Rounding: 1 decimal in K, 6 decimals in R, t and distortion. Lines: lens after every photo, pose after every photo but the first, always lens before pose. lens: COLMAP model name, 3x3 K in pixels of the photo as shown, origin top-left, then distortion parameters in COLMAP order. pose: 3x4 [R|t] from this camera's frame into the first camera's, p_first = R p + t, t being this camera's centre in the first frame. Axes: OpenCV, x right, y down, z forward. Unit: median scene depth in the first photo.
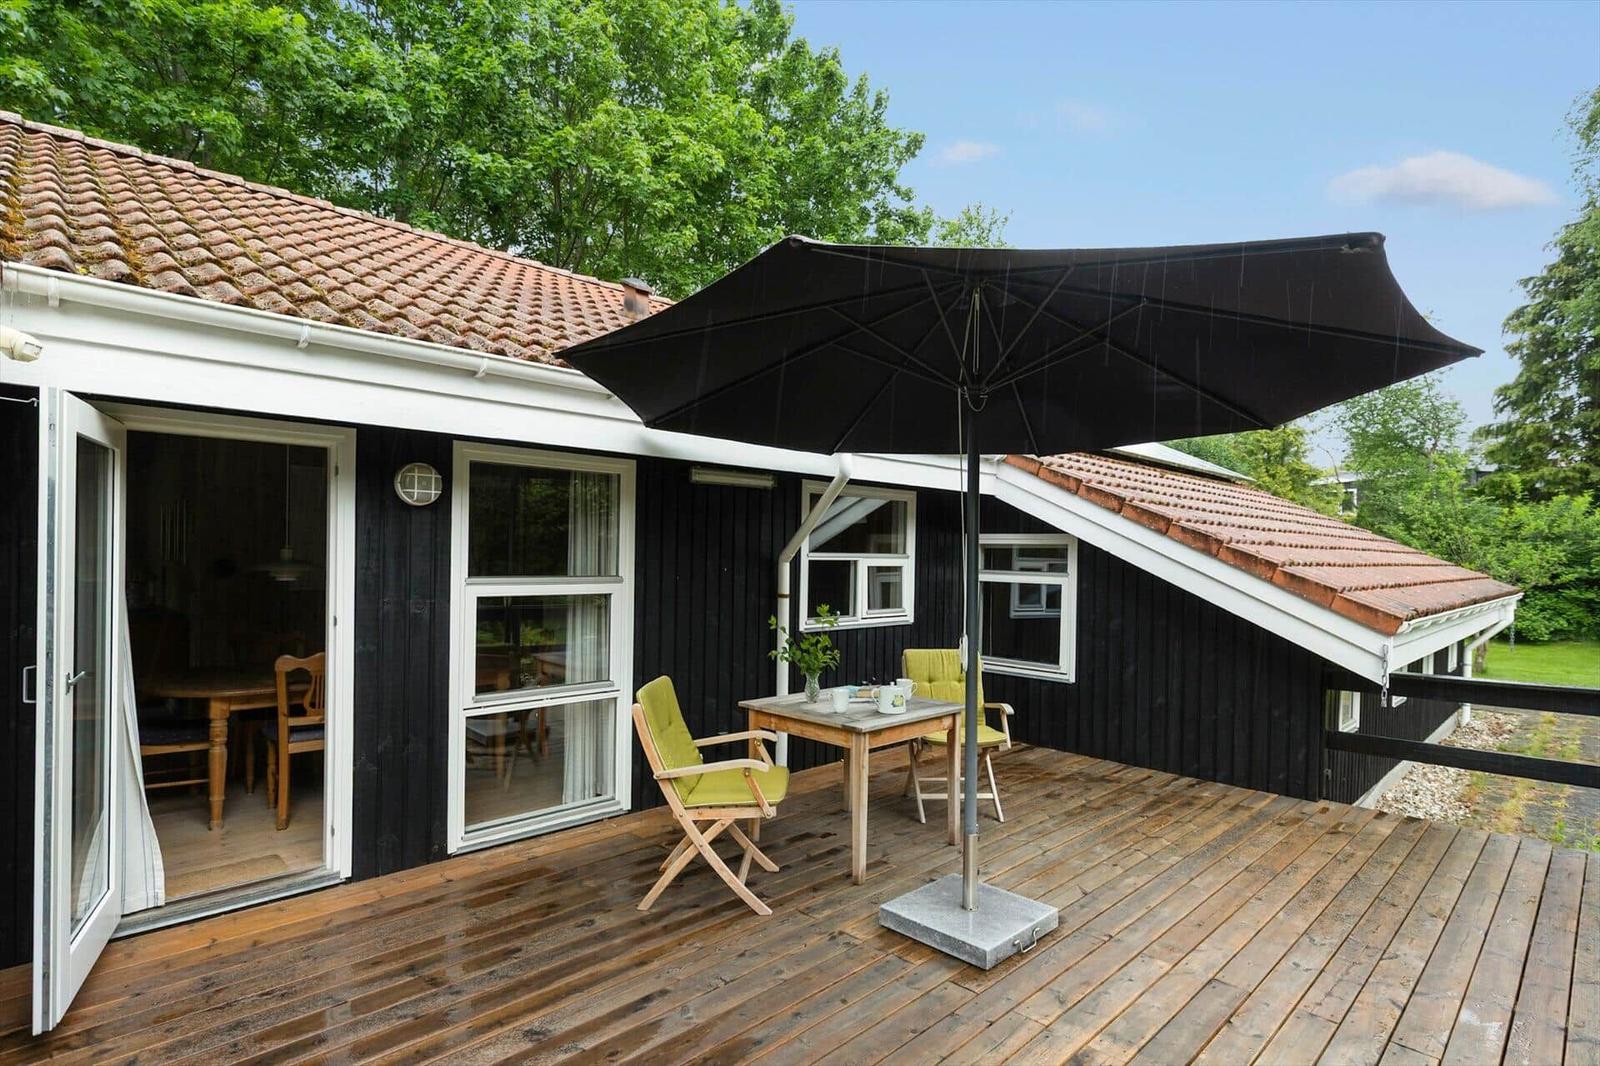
lens RADIAL K [[758.8, 0, 800.0], [0, 758.8, 533.0], [0, 0, 1]] dist [0.001809, 0.000060]
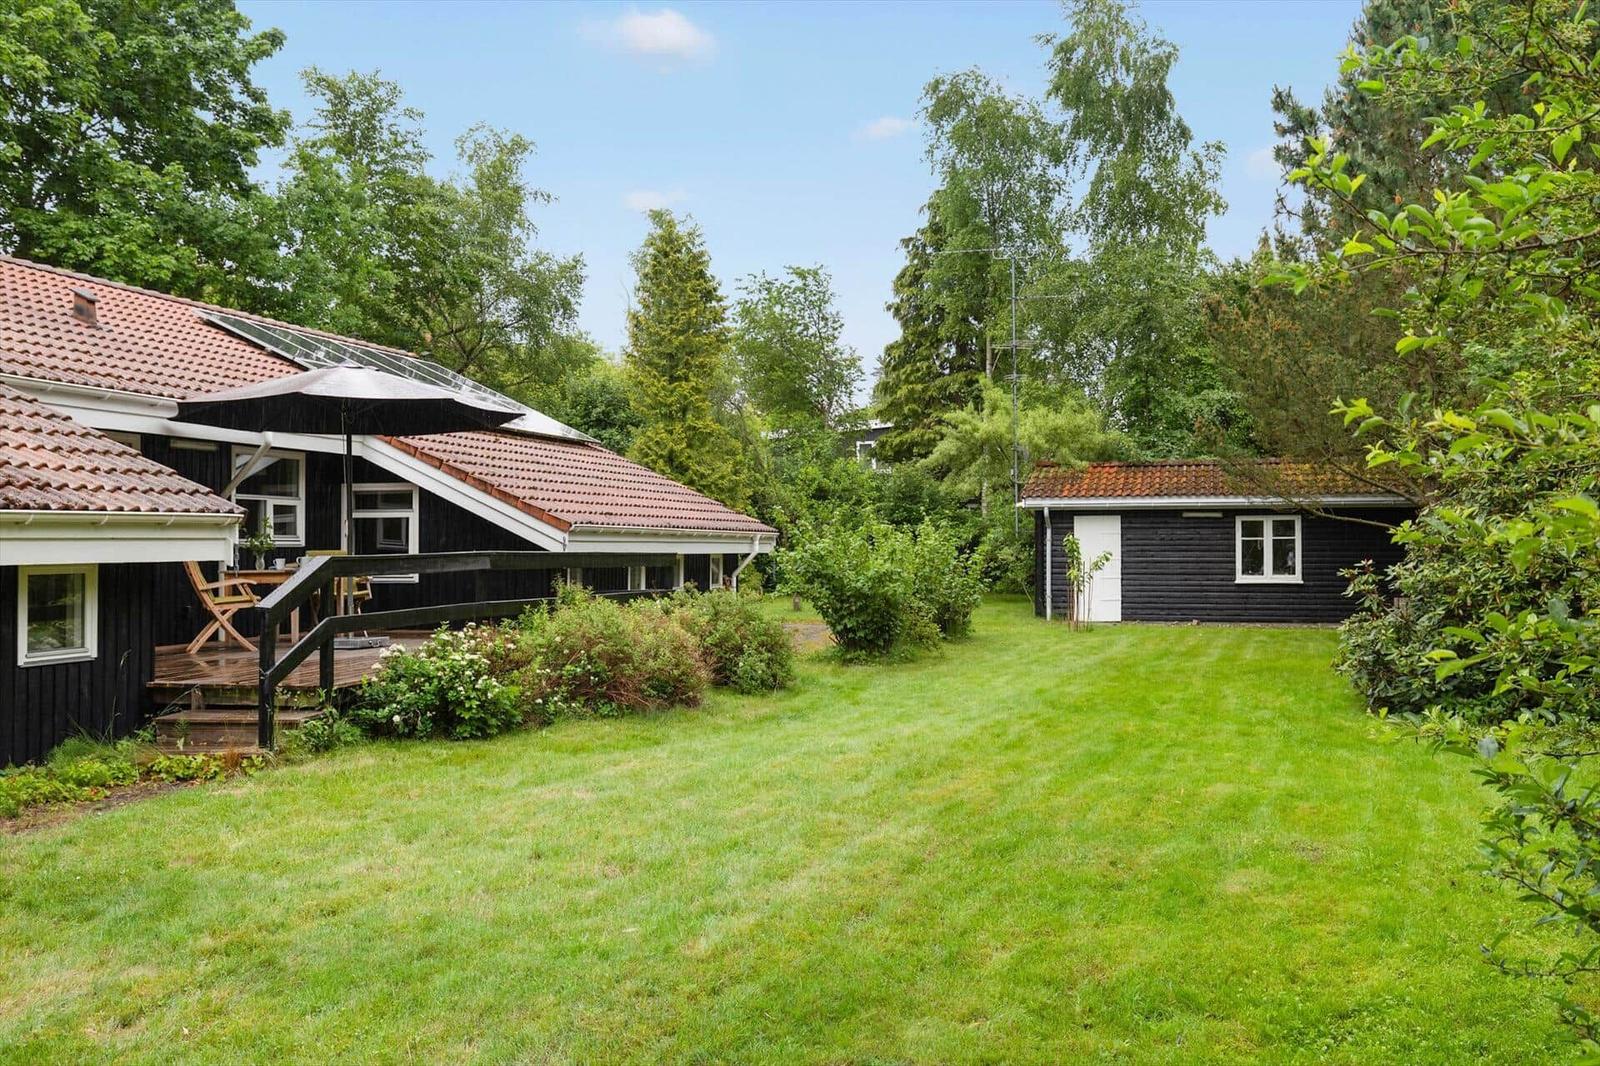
lens RADIAL K [[1424.6, 0, 800.0], [0, 1424.6, 533.0], [0, 0, 1]] dist [0.003144, 0.008473]
pose [[0.858860, -0.016048, 0.511959, -0.471850], [0.008289, 0.999814, 0.017433, 0.062962], [-0.512144, -0.010729, 0.858833, -1.977418]]
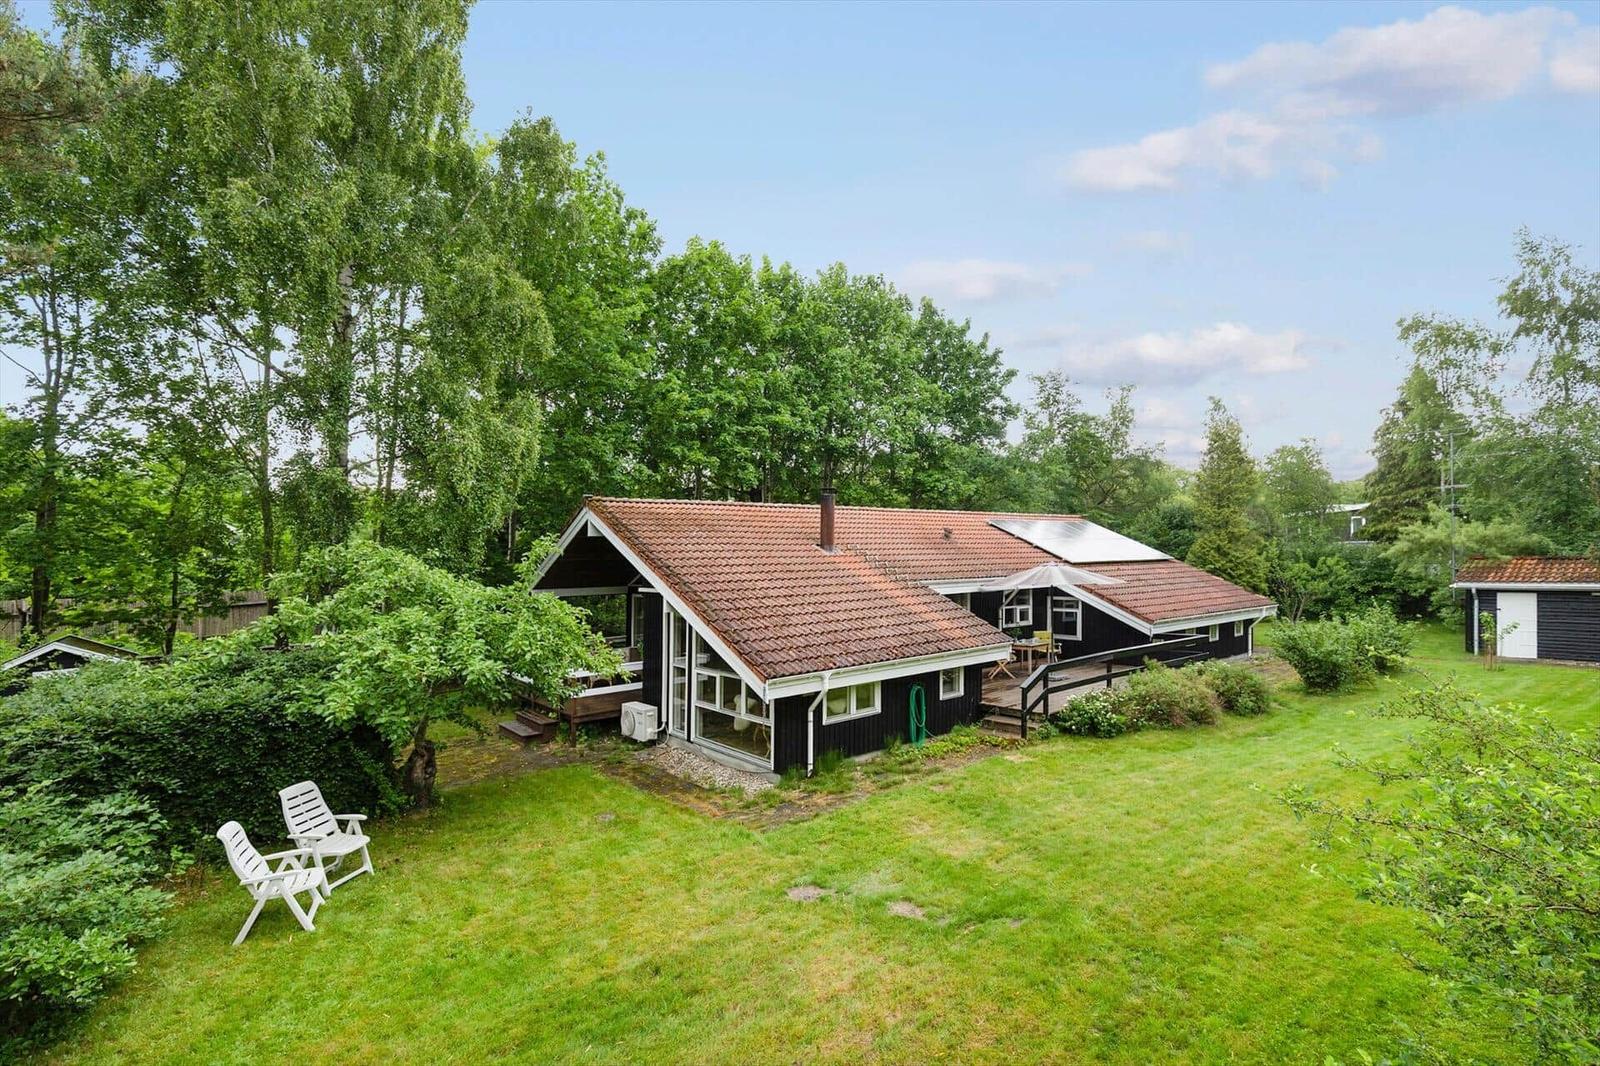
lens RADIAL K [[737.2, 0, 837.6], [0, 737.2, 581.1], [0, 0, 1]] dist [0.028743, -0.009125]
pose [[0.998539, -0.032326, -0.043303, -0.629640], [0.034514, 0.998113, 0.050785, -0.300523], [0.041579, -0.052205, 0.997770, -2.551340]]
